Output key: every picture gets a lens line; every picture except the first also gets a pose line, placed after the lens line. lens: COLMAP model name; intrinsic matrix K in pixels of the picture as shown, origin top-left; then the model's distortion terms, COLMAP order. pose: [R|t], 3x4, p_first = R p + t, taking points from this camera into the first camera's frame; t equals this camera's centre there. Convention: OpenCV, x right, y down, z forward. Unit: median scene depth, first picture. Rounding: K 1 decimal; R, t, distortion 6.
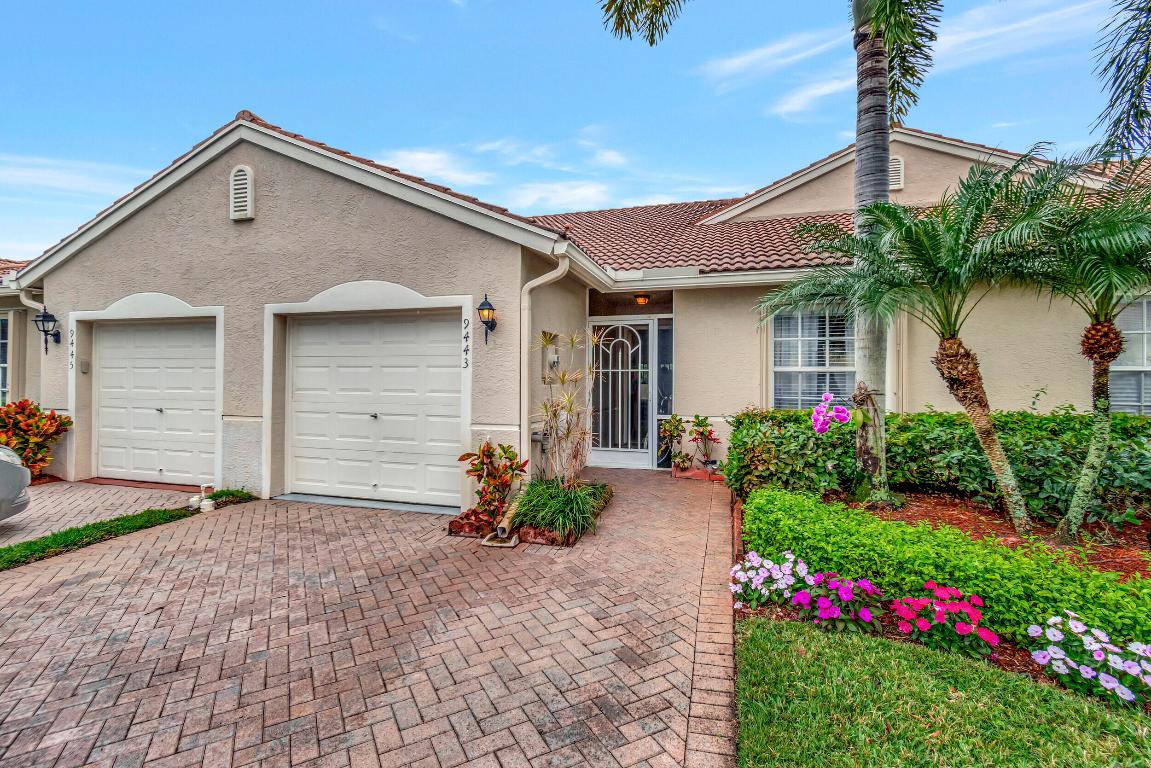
lens RADIAL K [[509.8, 0, 569.6], [0, 509.8, 380.4], [0, 0, 1]] dist [-0.001473, -0.000544]
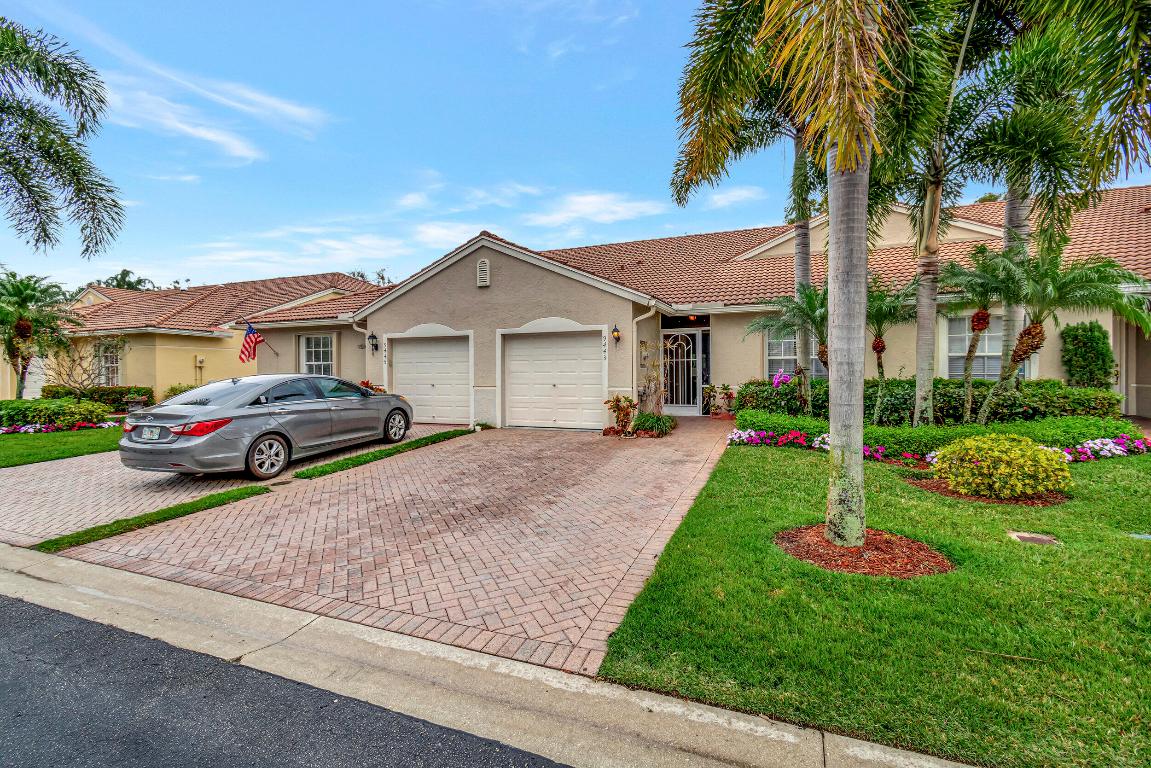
lens RADIAL K [[509.8, 0, 569.6], [0, 509.8, 380.4], [0, 0, 1]] dist [-0.001473, -0.000544]
pose [[0.994591, -0.012609, -0.103105, -0.117080], [0.014497, 0.999740, 0.017581, 0.016915], [0.102857, -0.018981, 0.994515, -0.930705]]
